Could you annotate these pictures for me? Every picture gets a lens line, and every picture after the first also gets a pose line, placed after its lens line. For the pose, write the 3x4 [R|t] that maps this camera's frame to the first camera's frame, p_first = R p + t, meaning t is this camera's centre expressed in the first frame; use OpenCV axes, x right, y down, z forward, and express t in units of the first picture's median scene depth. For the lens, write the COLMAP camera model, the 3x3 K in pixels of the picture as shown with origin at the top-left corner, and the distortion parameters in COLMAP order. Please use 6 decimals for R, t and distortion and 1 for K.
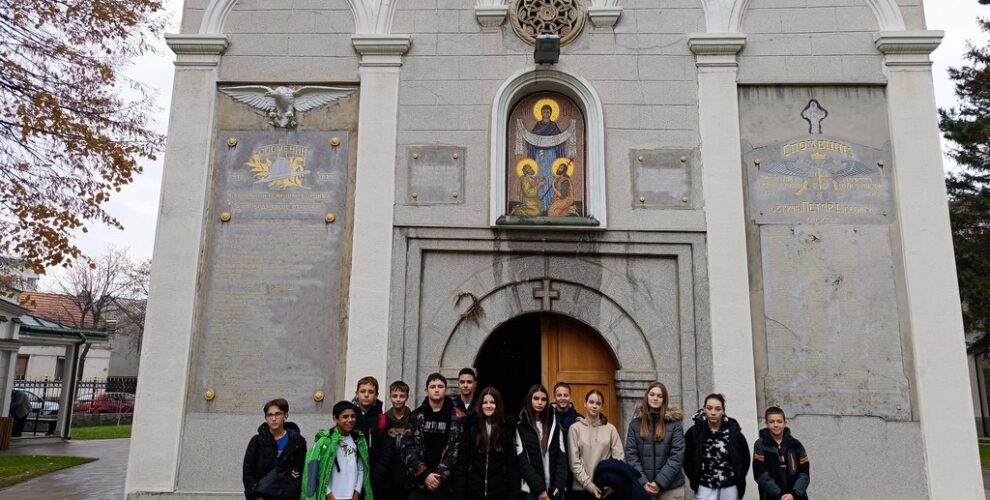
lens RADIAL K [[646.2, 0, 495.0], [0, 646.2, 250.0], [0, 0, 1]] dist [0.004470, 0.000426]
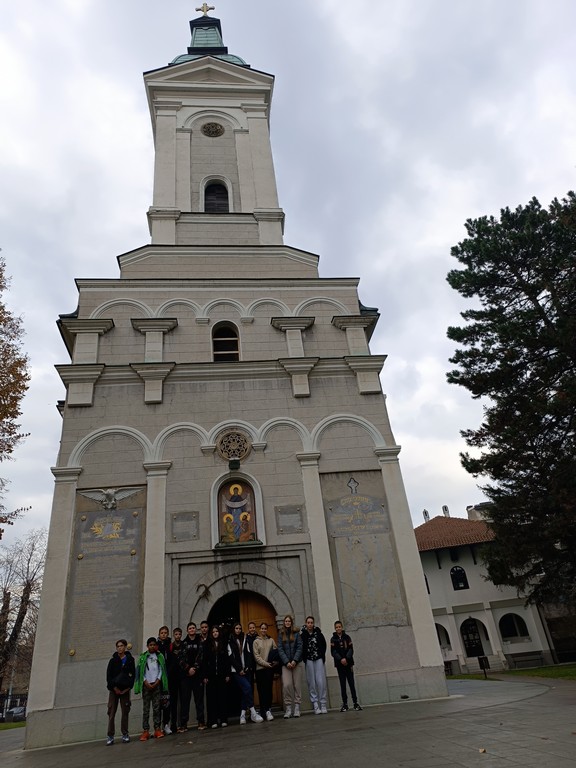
lens RADIAL K [[511.8, 0, 288.0], [0, 511.8, 384.0], [0, 0, 1]] dist [0.047248, -0.055971]
pose [[0.985470, -0.037306, 0.165699, -0.020726], [0.087868, 0.946863, -0.309402, -0.005746], [-0.145352, 0.319466, 0.936384, -0.785993]]
